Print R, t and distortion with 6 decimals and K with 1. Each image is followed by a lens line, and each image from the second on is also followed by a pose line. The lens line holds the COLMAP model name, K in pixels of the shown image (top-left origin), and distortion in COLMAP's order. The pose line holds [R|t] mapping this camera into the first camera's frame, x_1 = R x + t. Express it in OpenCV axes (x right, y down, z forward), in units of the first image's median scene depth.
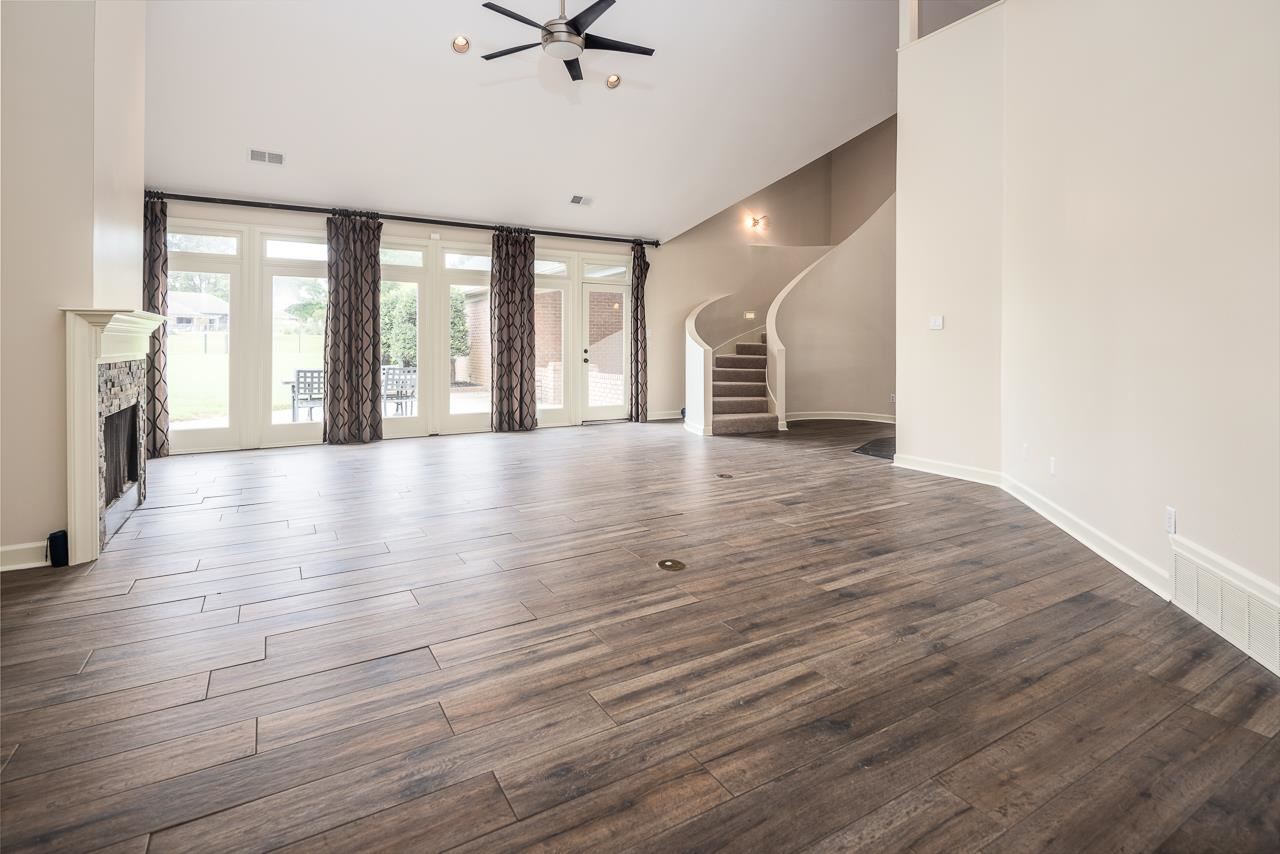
lens RADIAL K [[617.7, 0, 638.4], [0, 617.7, 345.7], [0, 0, 1]] dist [0.000565, -0.000661]
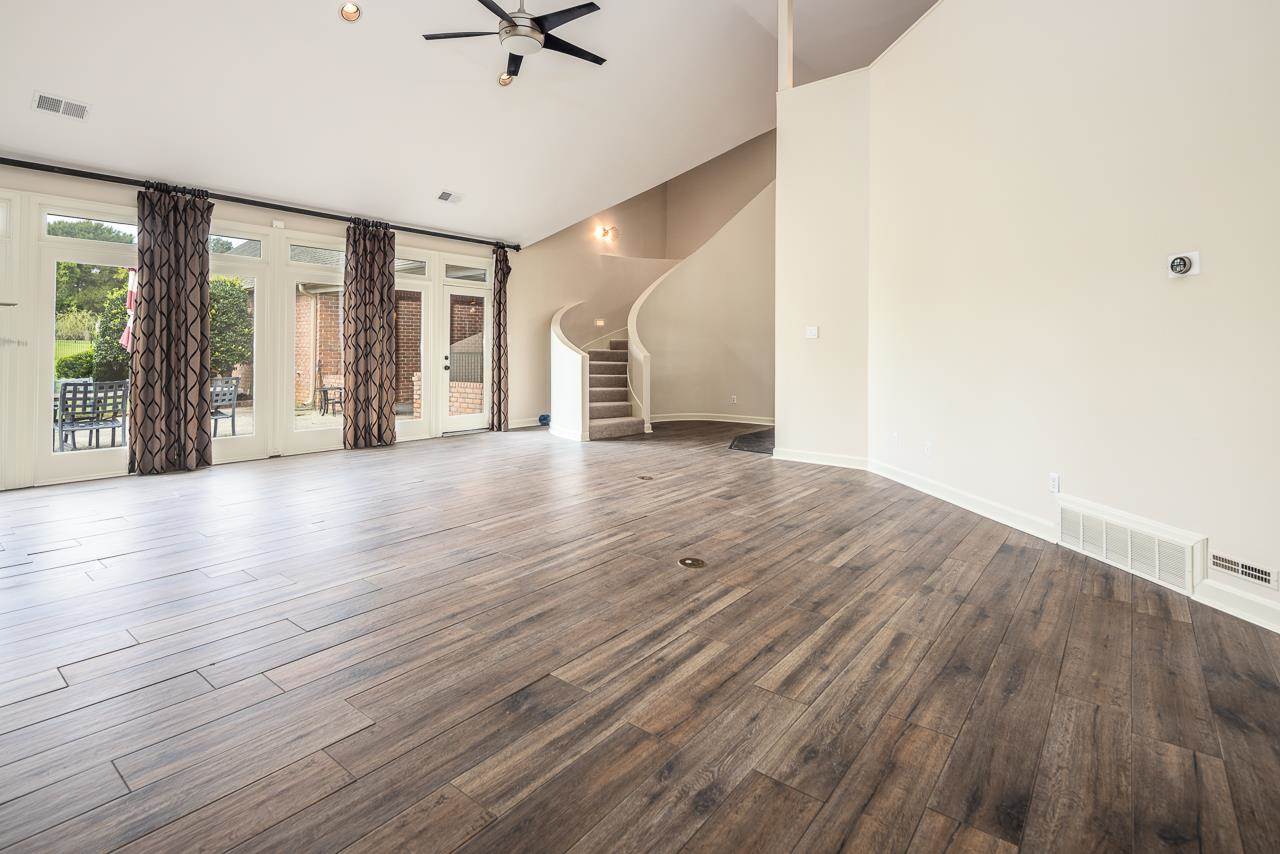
lens RADIAL K [[617.7, 0, 638.4], [0, 617.7, 345.7], [0, 0, 1]] dist [0.000565, -0.000661]
pose [[0.935291, 0.004778, 0.353847, -0.176408], [-0.001157, 0.999945, -0.010442, -0.000025], [-0.353877, 0.009357, 0.935245, 0.024057]]
